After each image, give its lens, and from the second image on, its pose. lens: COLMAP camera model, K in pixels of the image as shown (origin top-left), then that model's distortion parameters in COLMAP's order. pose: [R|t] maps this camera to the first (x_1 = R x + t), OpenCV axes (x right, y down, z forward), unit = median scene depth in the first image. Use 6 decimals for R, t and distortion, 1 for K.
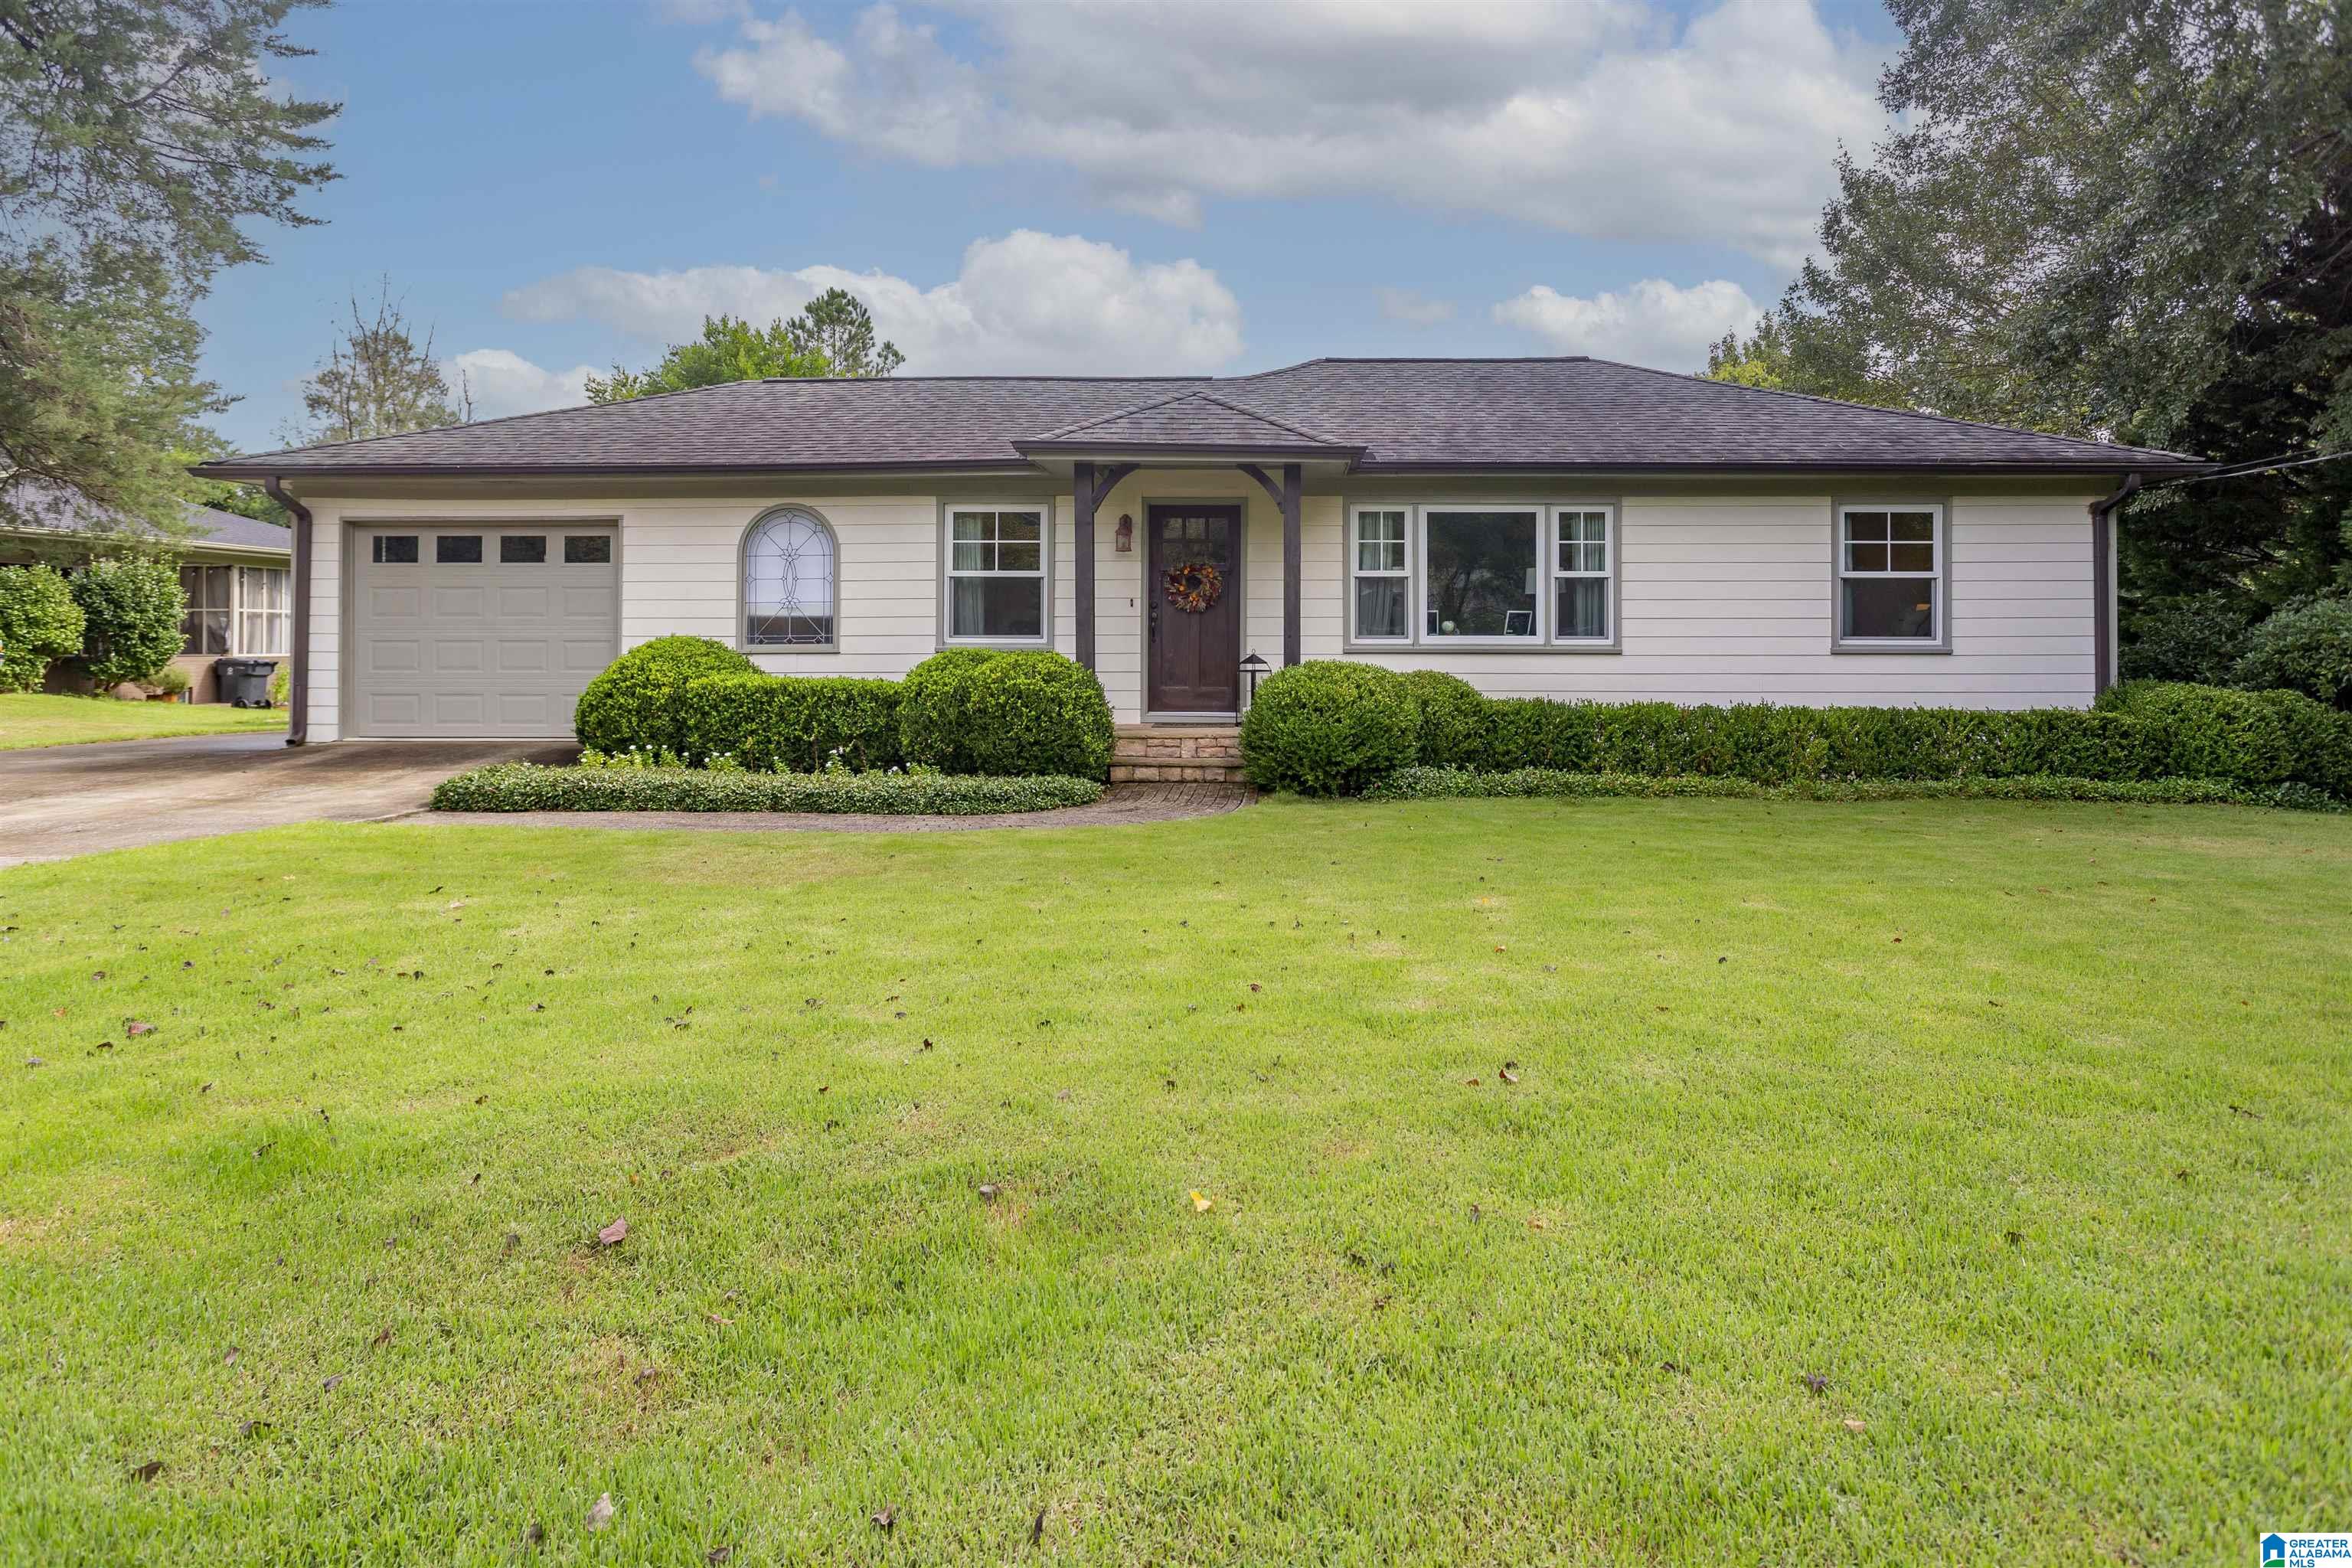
lens RADIAL K [[1374.6, 0, 1273.5], [0, 1374.6, 650.0], [0, 0, 1]] dist [-0.003489, 0.000265]
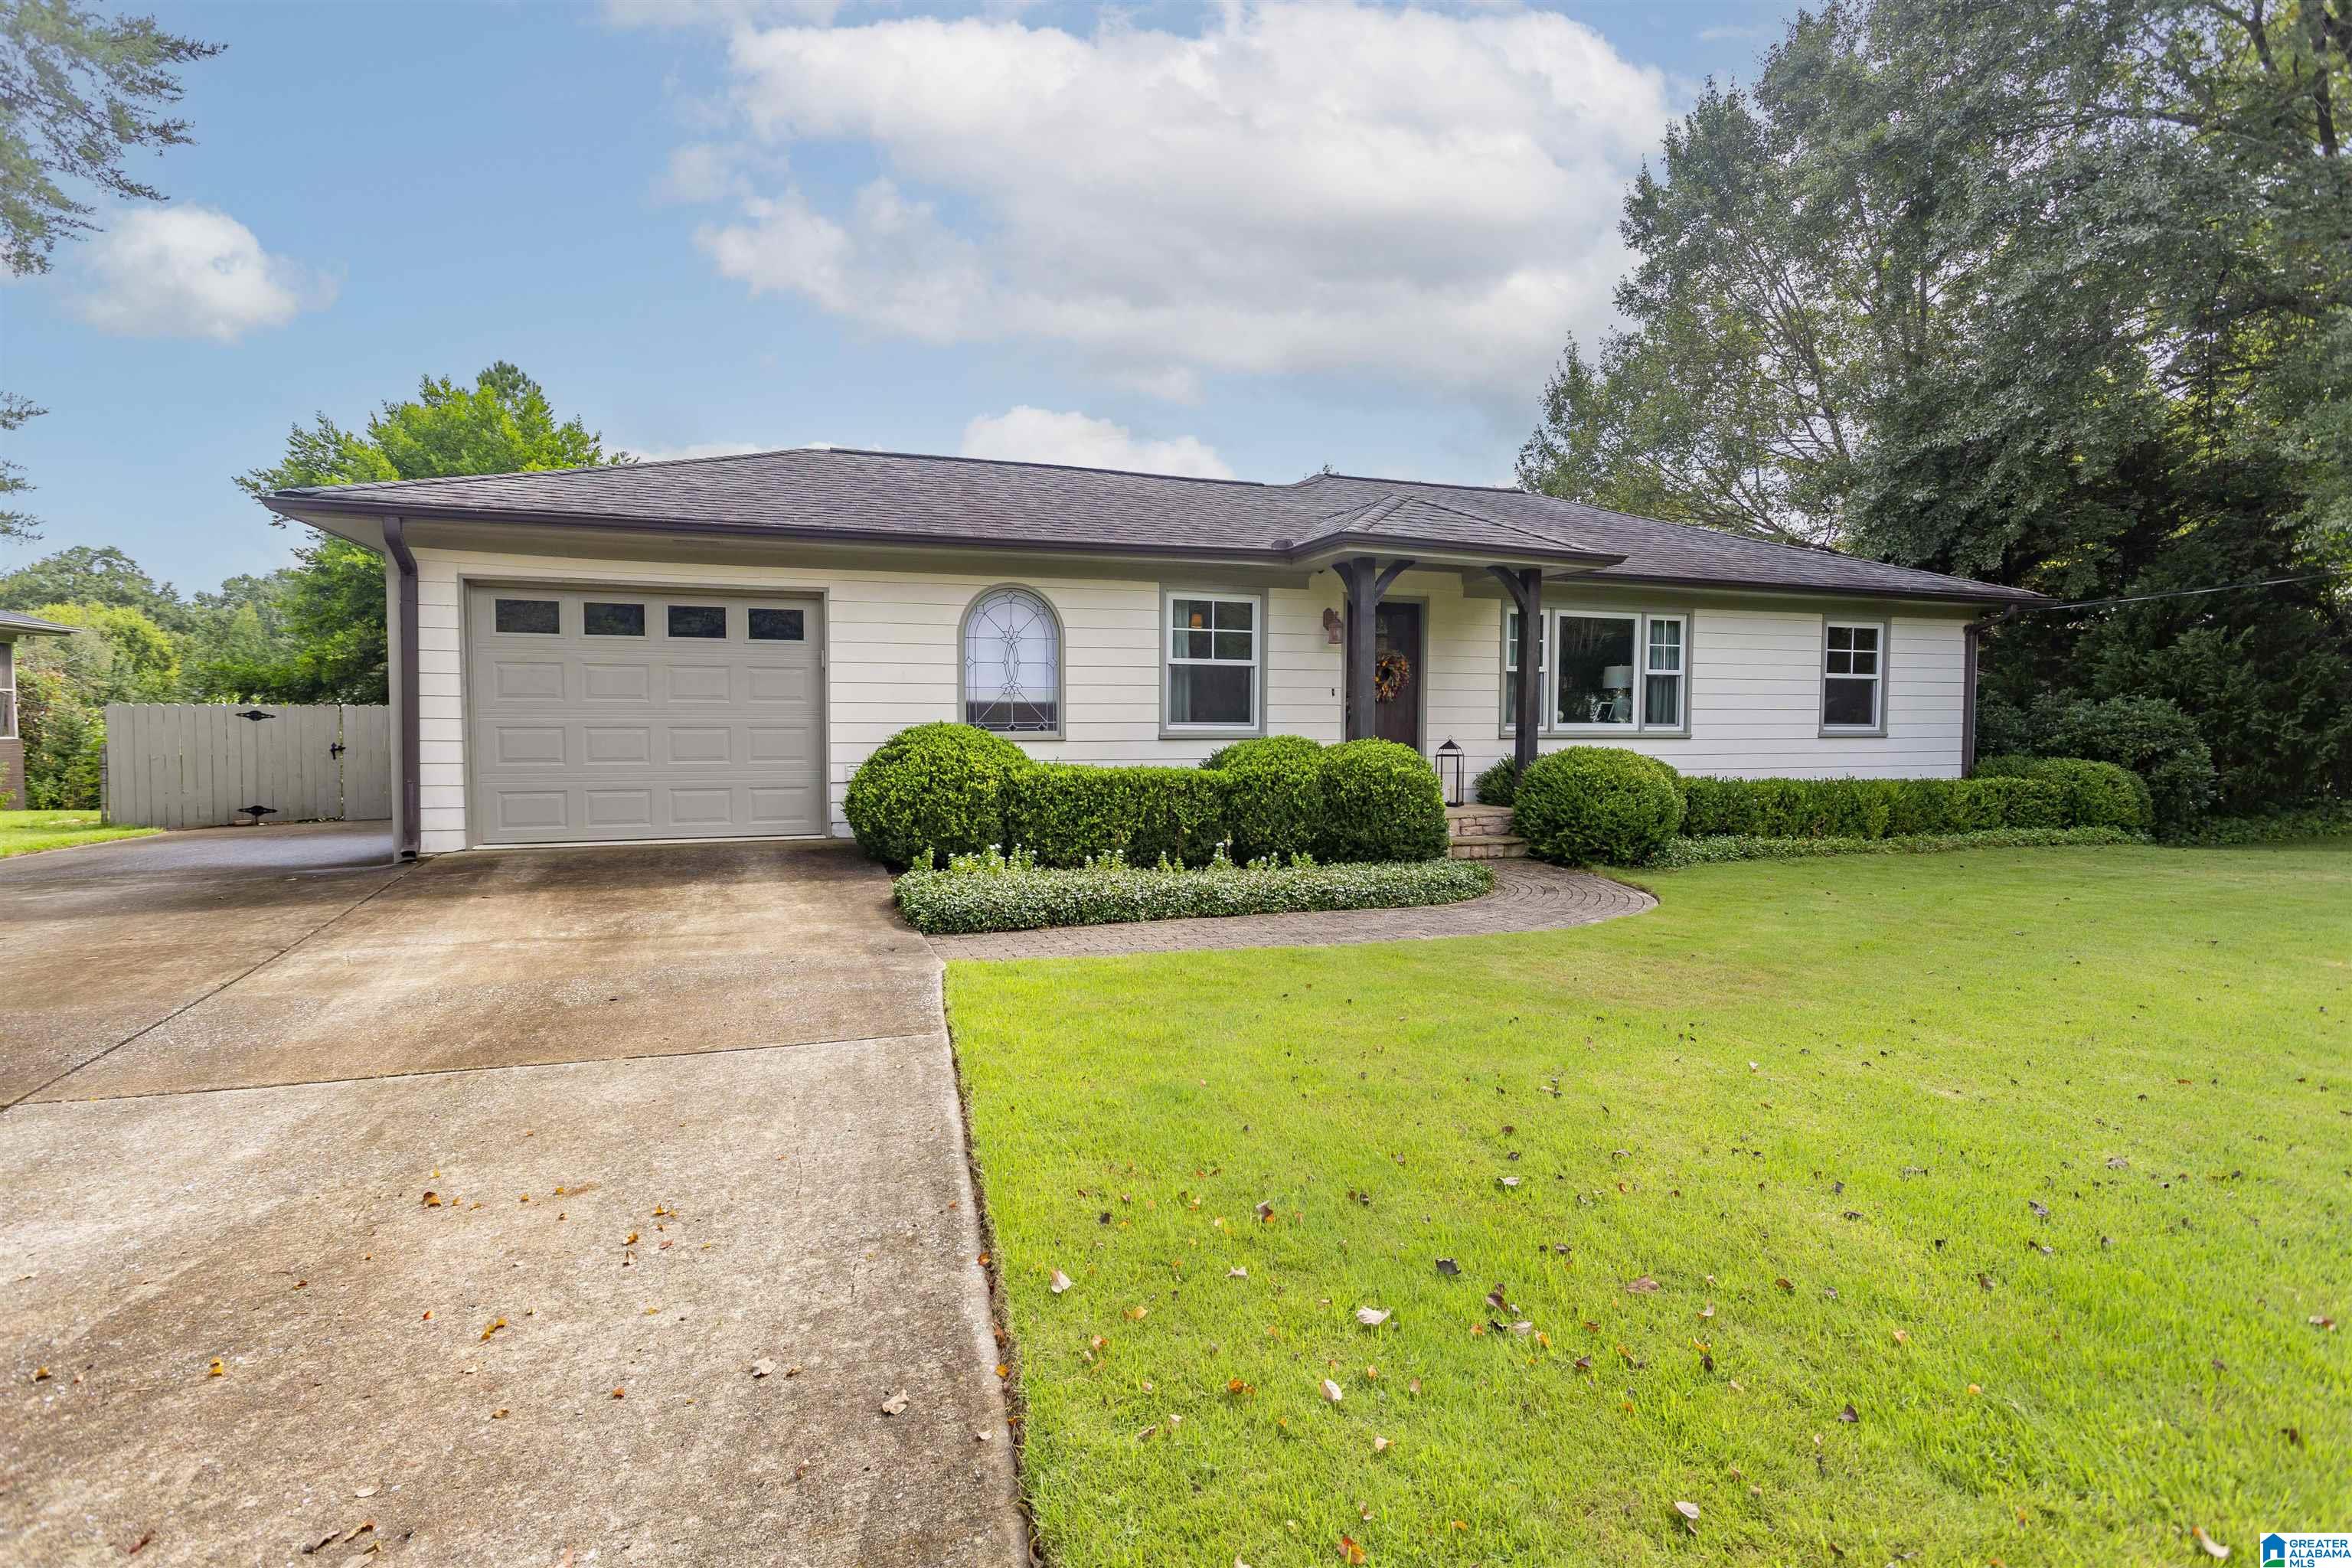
lens RADIAL K [[1104.3, 0, 1176.0], [0, 1104.3, 784.0], [0, 0, 1]] dist [0.010729, 0.000392]
pose [[0.936548, -0.018226, 0.350064, -0.520346], [-0.000190, 0.998621, 0.052501, -0.007893], [-0.350538, -0.049237, 0.935253, 0.236989]]
